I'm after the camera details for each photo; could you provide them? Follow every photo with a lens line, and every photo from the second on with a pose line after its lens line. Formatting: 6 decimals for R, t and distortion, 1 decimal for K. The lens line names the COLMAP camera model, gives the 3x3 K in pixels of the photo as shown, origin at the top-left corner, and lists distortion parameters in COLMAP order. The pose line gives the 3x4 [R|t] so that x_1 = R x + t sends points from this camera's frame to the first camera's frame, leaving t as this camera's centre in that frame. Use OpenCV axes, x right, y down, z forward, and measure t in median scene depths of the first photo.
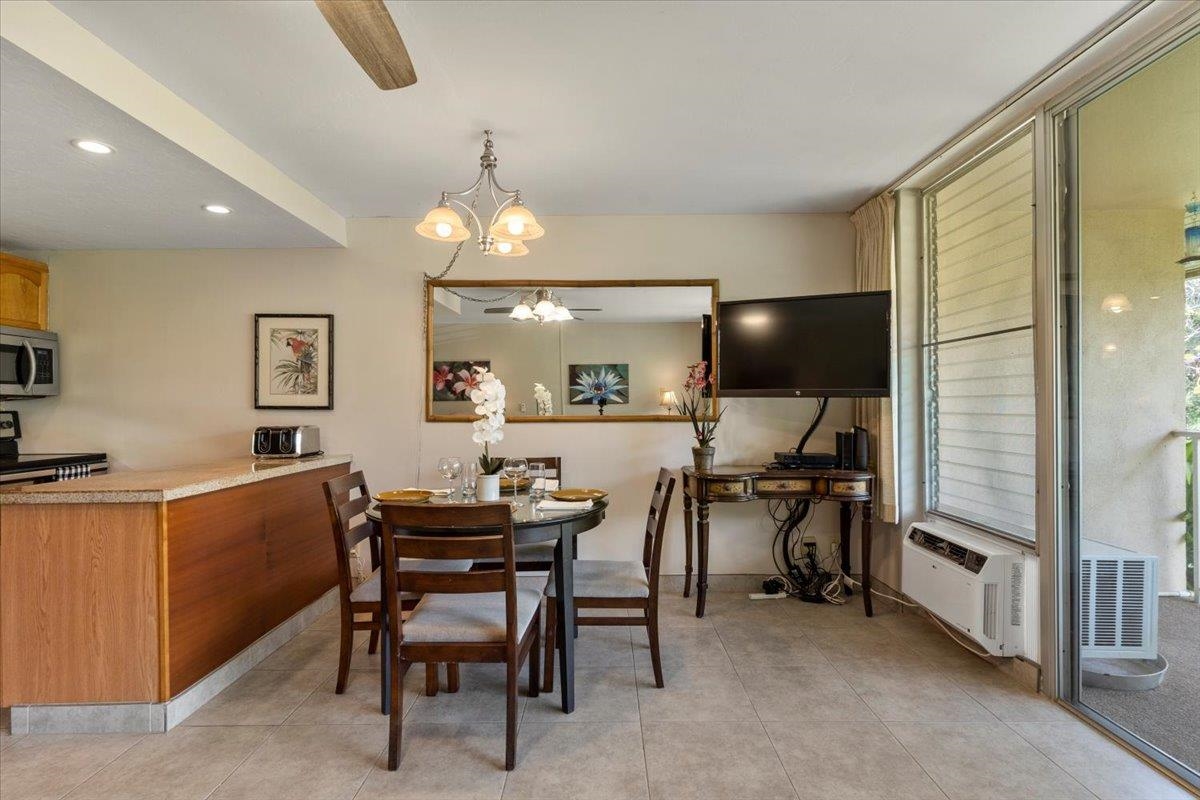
lens RADIAL K [[576.4, 0, 601.8], [0, 576.4, 404.2], [0, 0, 1]] dist [0.001890, 0.000442]
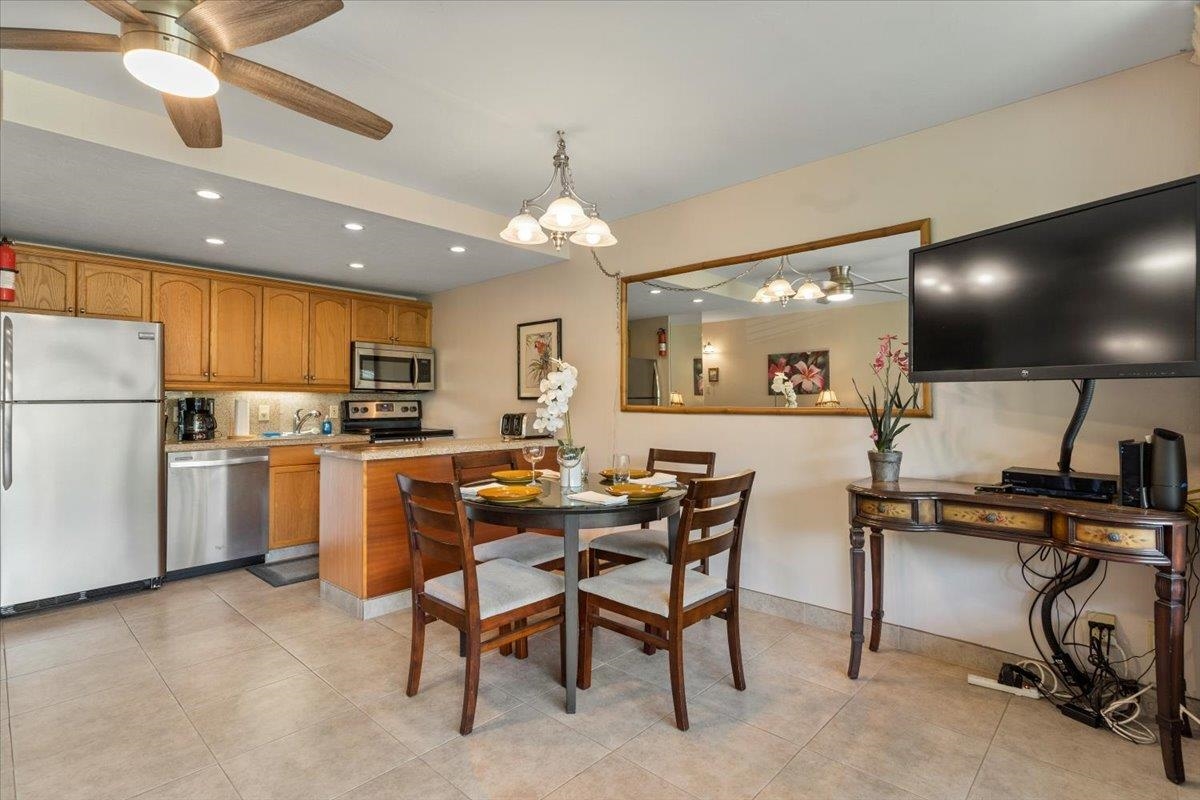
lens RADIAL K [[577.2, 0, 600.1], [0, 577.2, 393.9], [0, 0, 1]] dist [0.002957, 0.000175]
pose [[0.731230, -0.004920, -0.682114, 0.419973], [-0.001444, 0.999961, -0.008761, 0.007919], [0.682130, 0.007391, 0.731194, 0.215478]]
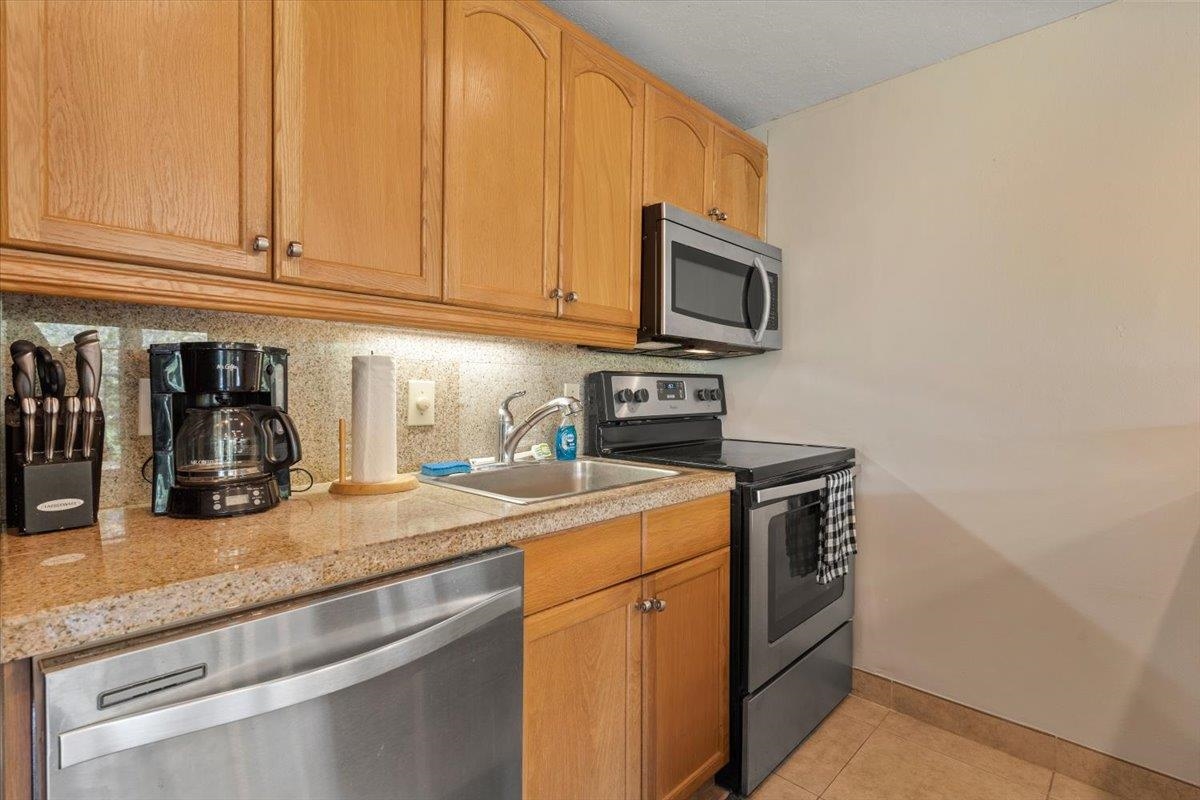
lens RADIAL K [[569.2, 0, 599.3], [0, 569.2, 397.4], [0, 0, 1]] dist [0.002338, 0.000594]
pose [[0.715799, 0.023931, -0.697896, -0.699004], [-0.010972, 0.999675, 0.023026, 0.026372], [0.698220, -0.008824, 0.715829, 0.453098]]
